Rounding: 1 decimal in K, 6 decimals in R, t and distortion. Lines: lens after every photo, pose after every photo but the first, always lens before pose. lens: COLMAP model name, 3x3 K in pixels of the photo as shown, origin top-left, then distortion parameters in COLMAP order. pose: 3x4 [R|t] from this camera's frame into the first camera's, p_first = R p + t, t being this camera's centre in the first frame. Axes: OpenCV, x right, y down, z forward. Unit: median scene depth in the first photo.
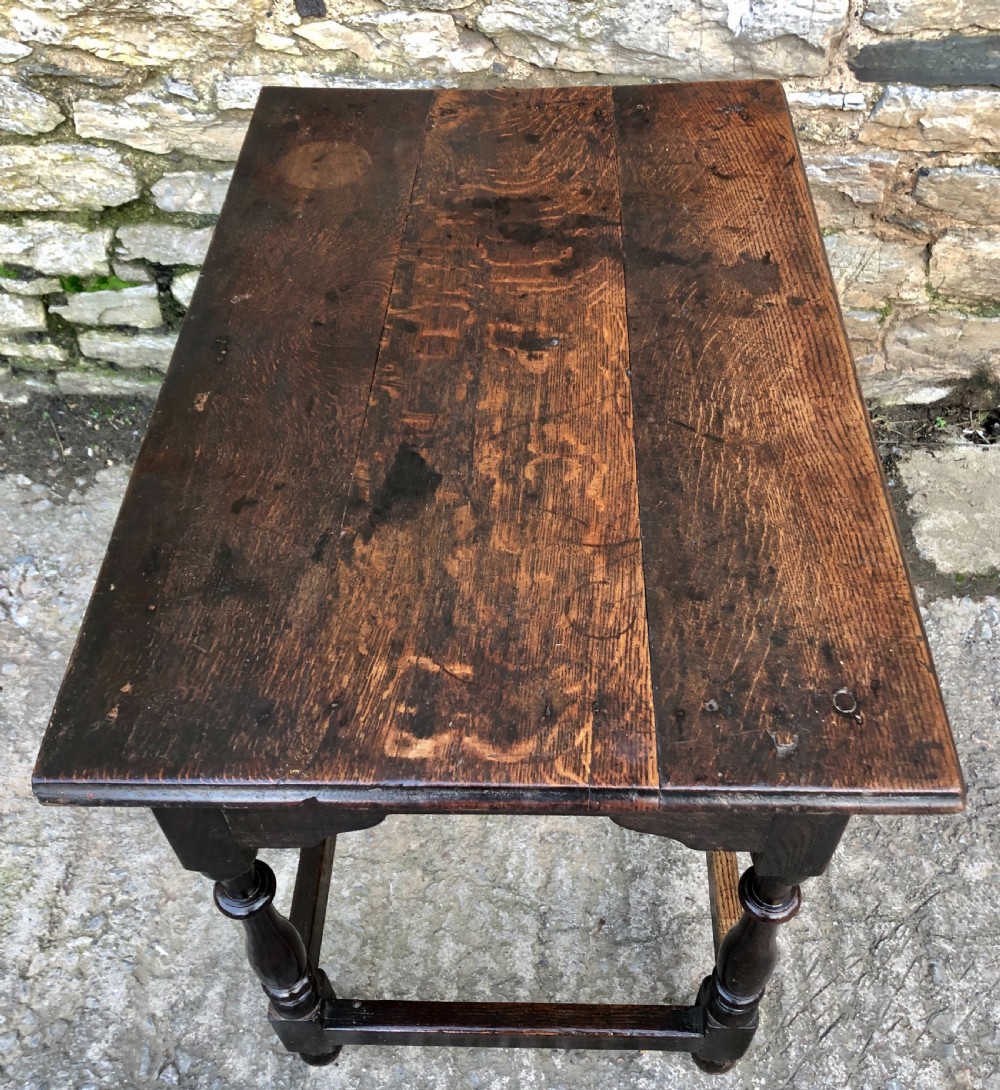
lens RADIAL K [[1135.6, 0, 513.9], [0, 1135.6, 545.2], [0, 0, 1]] dist [-0.010754, 0.056964]
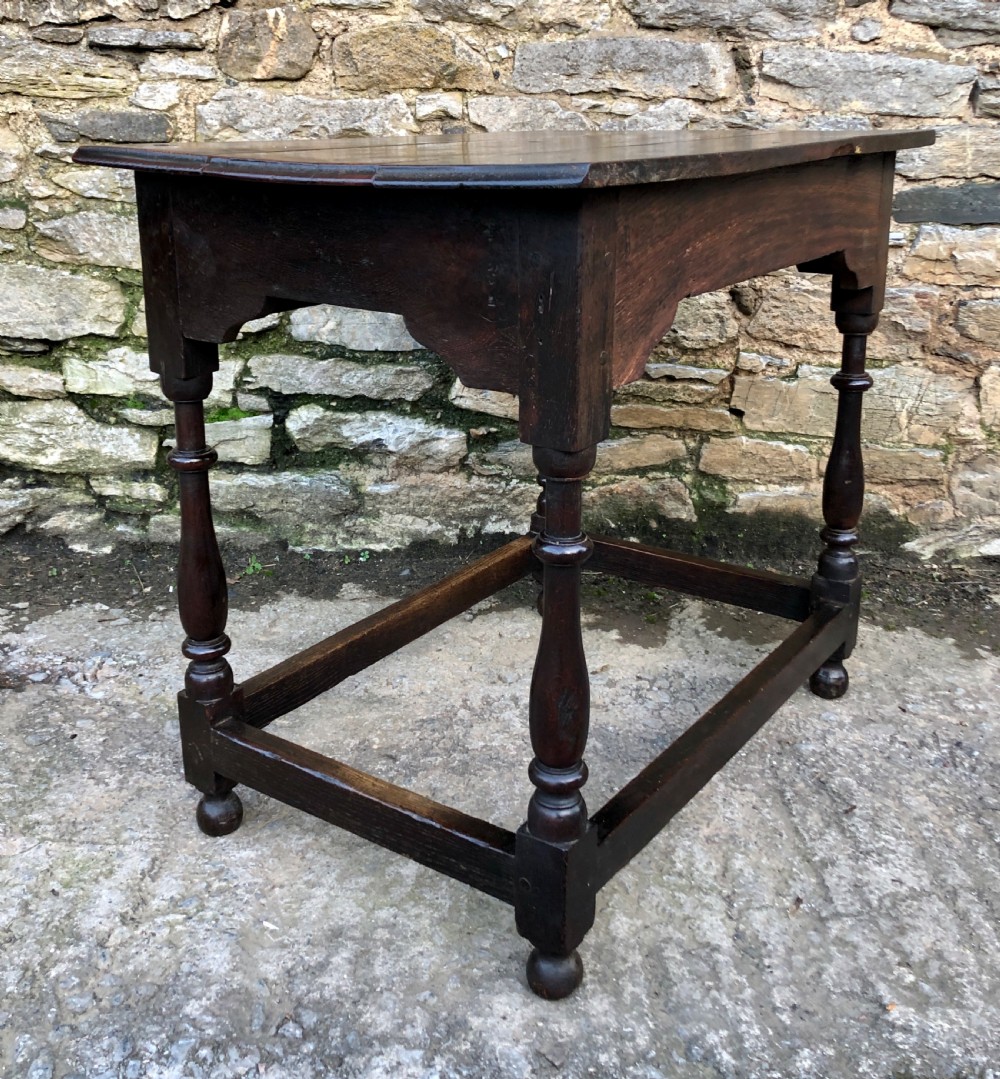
lens RADIAL K [[1174.4, 0, 475.6], [0, 1174.4, 459.8], [0, 0, 1]] dist [0.150433, -0.452696]
pose [[0.999573, 0.017501, 0.023413, -0.163165], [-0.001325, 0.827274, -0.561796, 0.487669], [-0.029201, 0.561525, 0.826944, 0.095474]]
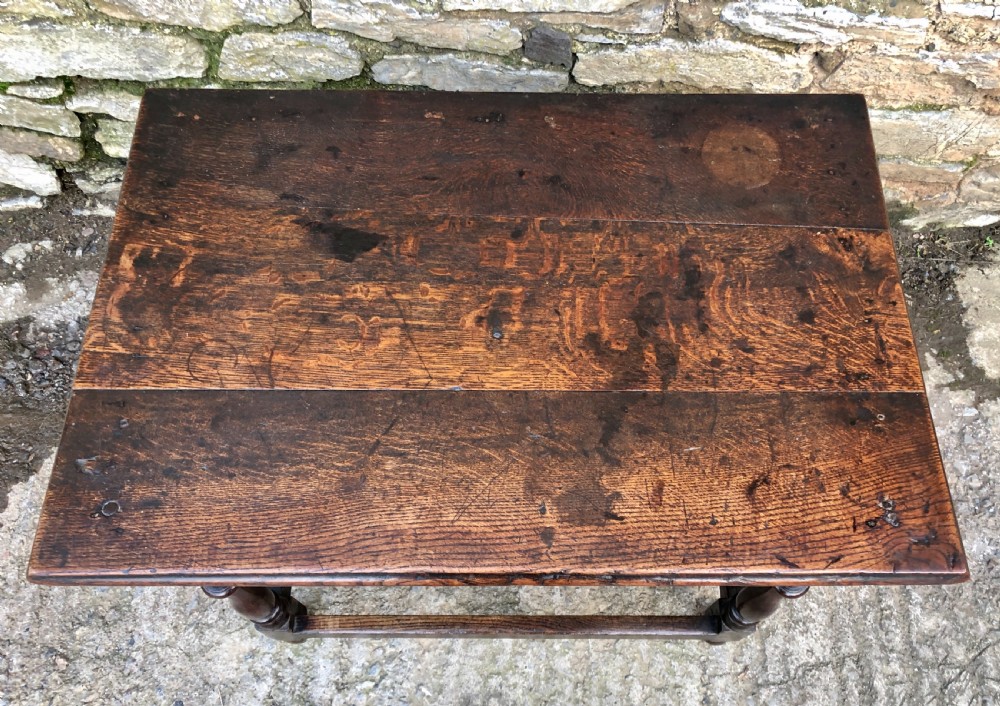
lens RADIAL K [[850.5, 0, 517.1], [0, 850.5, 374.2], [0, 0, 1]] dist [0.018697, -0.004068]
pose [[0.999530, 0.000817, 0.030645, -0.204146], [-0.008344, 0.969151, 0.246326, -0.233405], [-0.029498, -0.246466, 0.968702, 0.085497]]
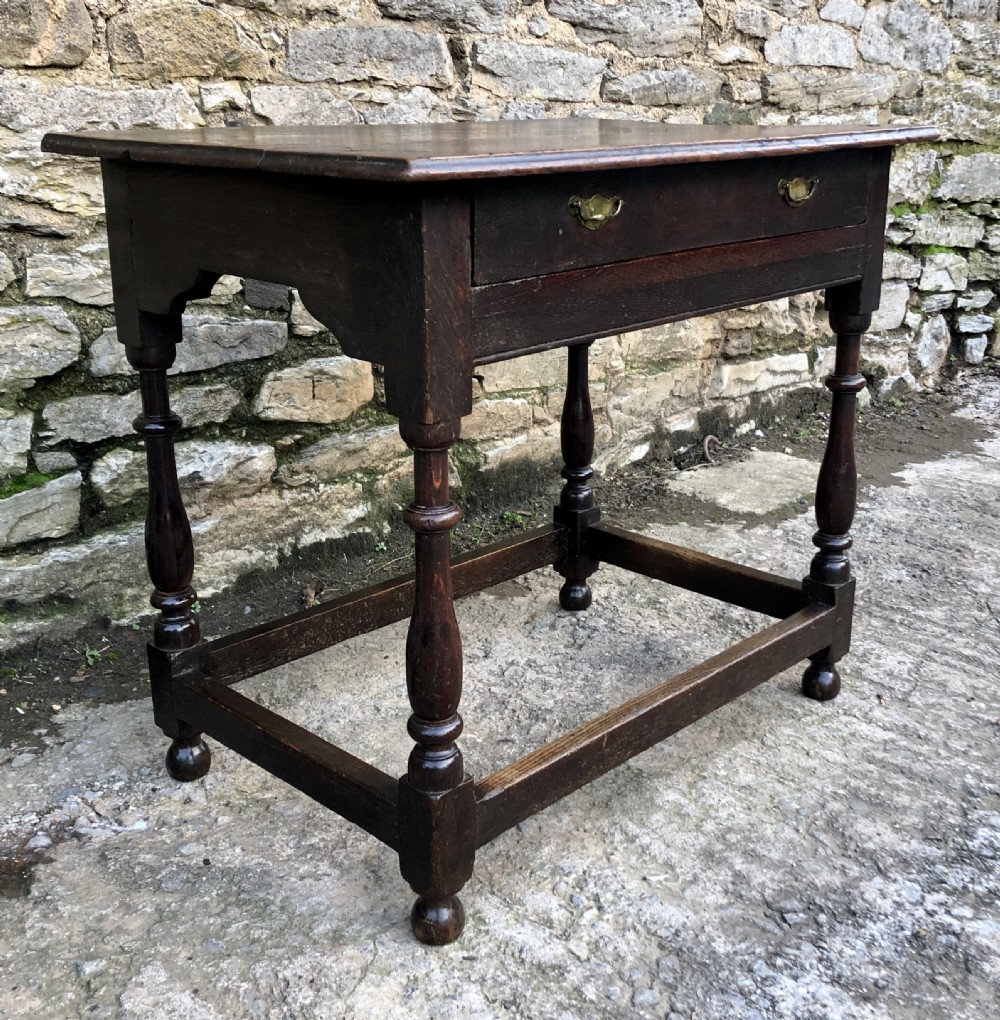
lens RADIAL K [[1264.2, 0, 521.3], [0, 1264.2, 502.6], [0, 0, 1]] dist [0.129359, -0.375737]
pose [[0.680507, -0.210905, 0.701733, -0.880149], [0.557836, 0.770077, -0.309516, 0.332025], [-0.475110, 0.602080, 0.641693, 0.220500]]
